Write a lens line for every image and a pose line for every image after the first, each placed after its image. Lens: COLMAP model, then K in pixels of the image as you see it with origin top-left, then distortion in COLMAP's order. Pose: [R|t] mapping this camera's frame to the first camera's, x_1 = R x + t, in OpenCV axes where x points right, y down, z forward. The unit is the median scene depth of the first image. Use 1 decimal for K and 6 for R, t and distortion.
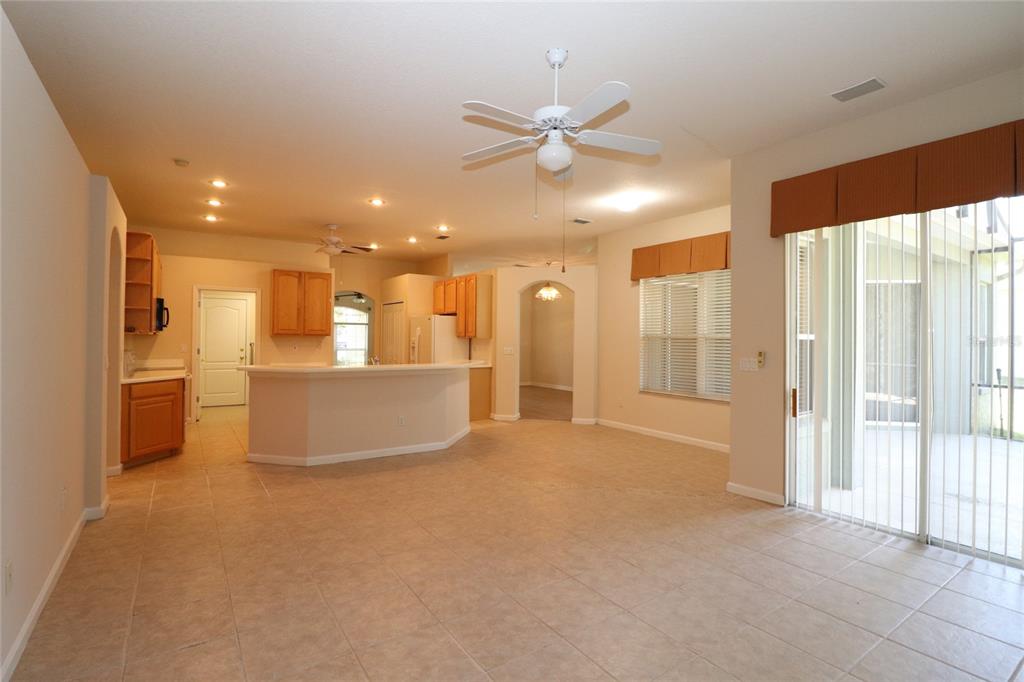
lens RADIAL K [[482.5, 0, 502.4], [0, 482.5, 332.6], [0, 0, 1]] dist [-0.003407, -0.001165]
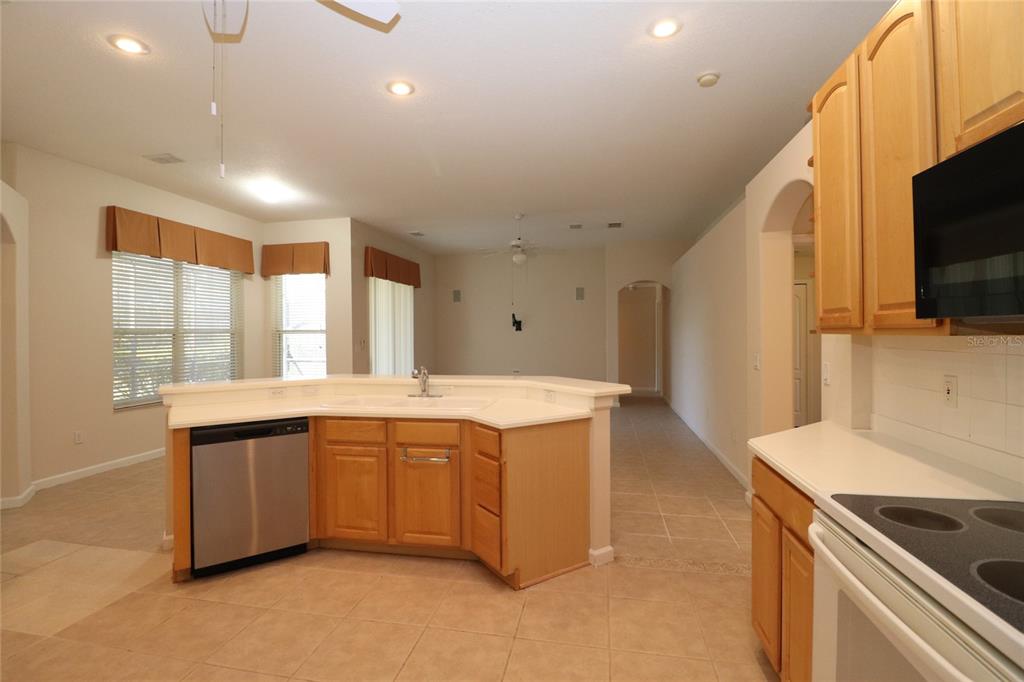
lens RADIAL K [[479.4, 0, 506.9], [0, 479.4, 334.2], [0, 0, 1]] dist [0.005596, -0.016634]
pose [[-0.712231, -0.010332, 0.701869, -0.837647], [-0.010648, 0.999936, 0.003915, 0.003647], [-0.701865, -0.004685, -0.712295, 1.502439]]
